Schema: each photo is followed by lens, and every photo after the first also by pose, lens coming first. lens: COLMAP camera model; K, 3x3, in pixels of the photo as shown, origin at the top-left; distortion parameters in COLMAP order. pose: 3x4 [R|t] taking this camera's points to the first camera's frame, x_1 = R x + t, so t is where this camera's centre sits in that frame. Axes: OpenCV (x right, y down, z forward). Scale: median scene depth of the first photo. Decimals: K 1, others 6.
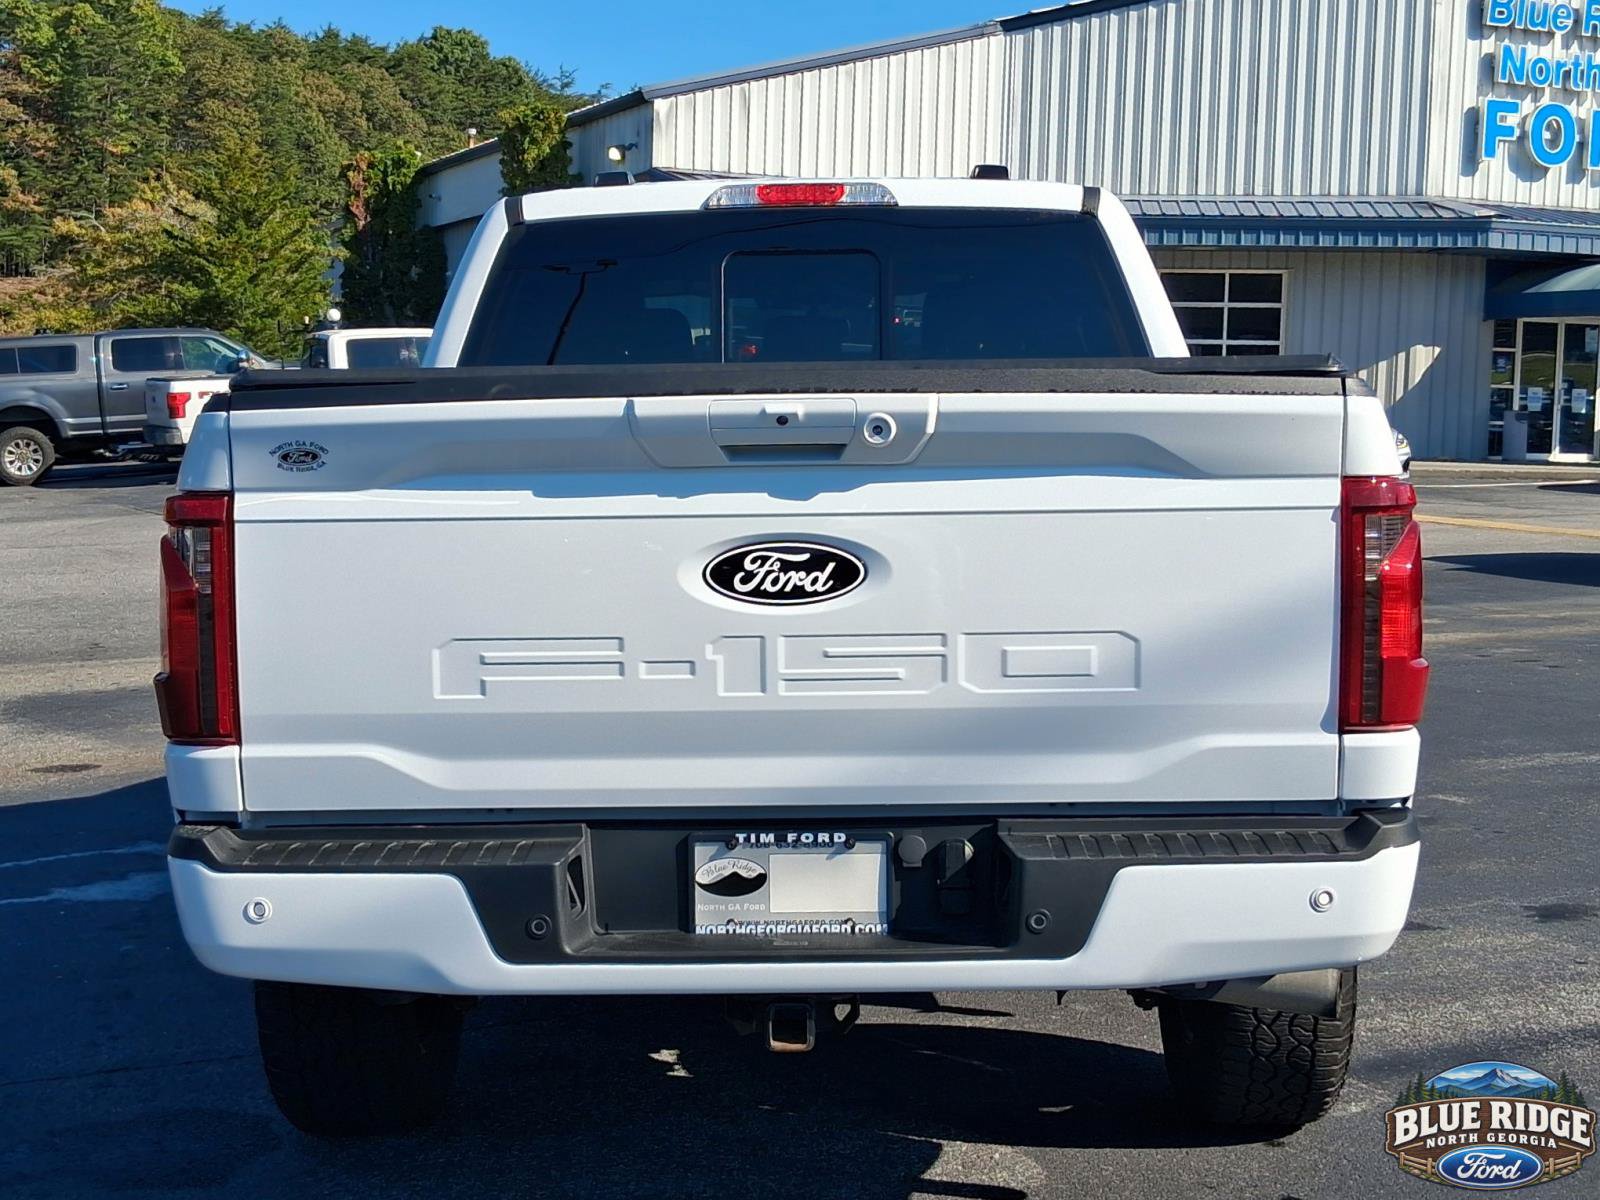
lens RADIAL K [[2293.6, 0, 800.0], [0, 2293.6, 600.0], [0, 0, 1]] dist [0.092756, -0.147330]
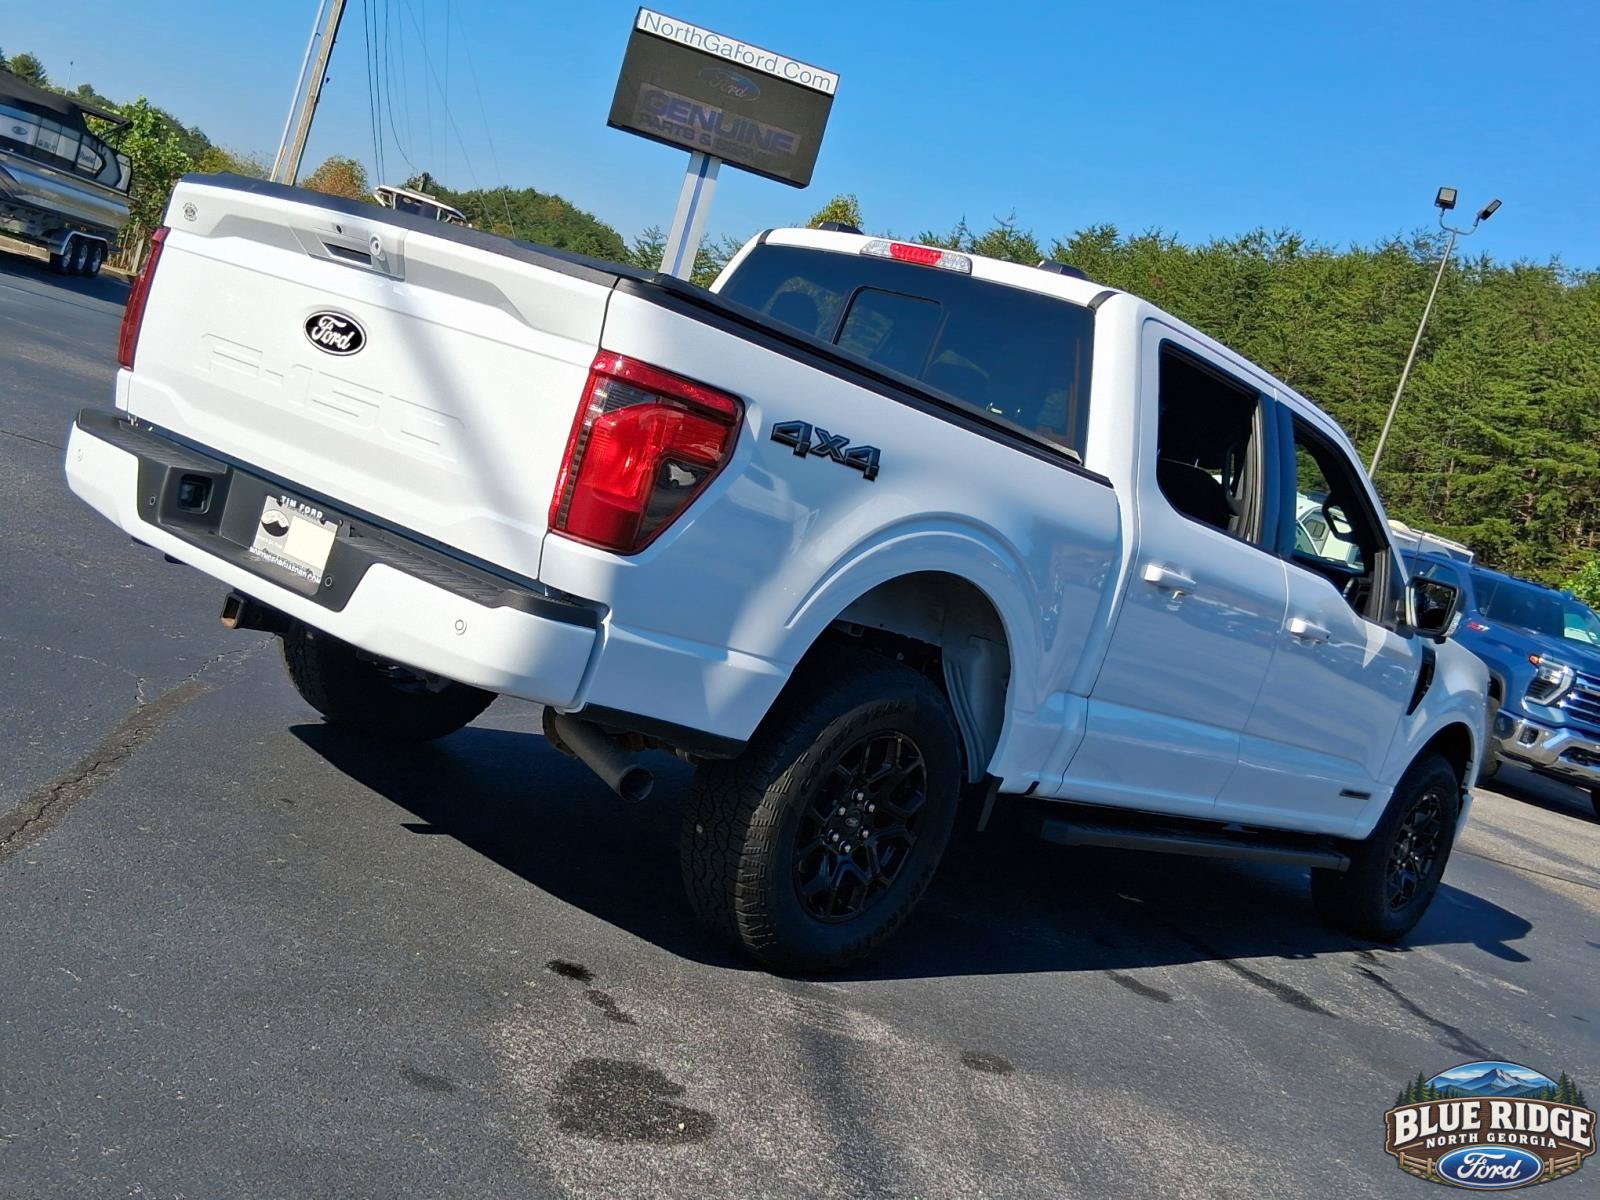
lens RADIAL K [[1801.9, 0, 825.6], [0, 1801.9, 599.0], [0, 0, 1]] dist [0.122794, -0.220278]
pose [[0.732914, 0.277764, -0.621034, 1.011183], [-0.344798, 0.938589, 0.012880, 0.025447], [0.586474, 0.204691, 0.783677, 0.272514]]
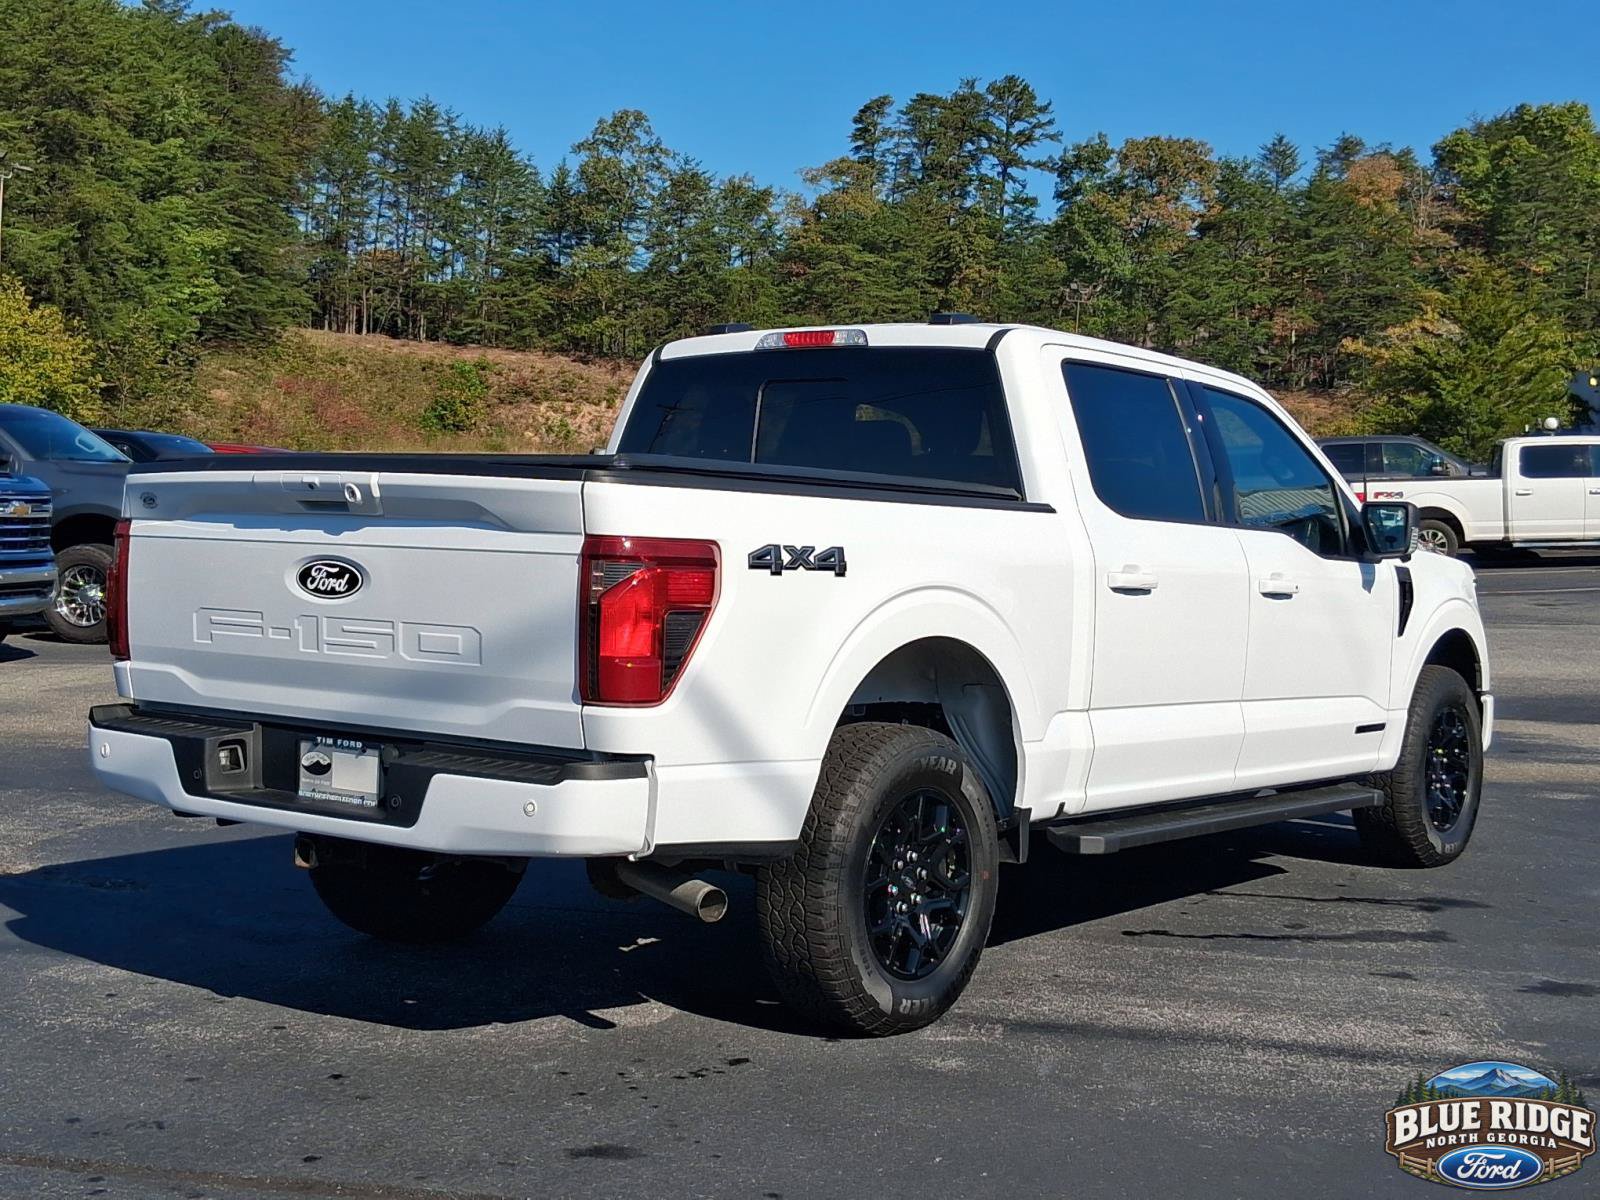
lens RADIAL K [[2169.7, 0, 800.0], [0, 2169.7, 600.0], [0, 0, 1]] dist [0.133148, -0.281959]
pose [[0.795046, 0.053977, -0.604142, 1.187099], [-0.079386, 0.996725, -0.015420, 0.000480], [0.601331, 0.060220, 0.796727, -0.047045]]
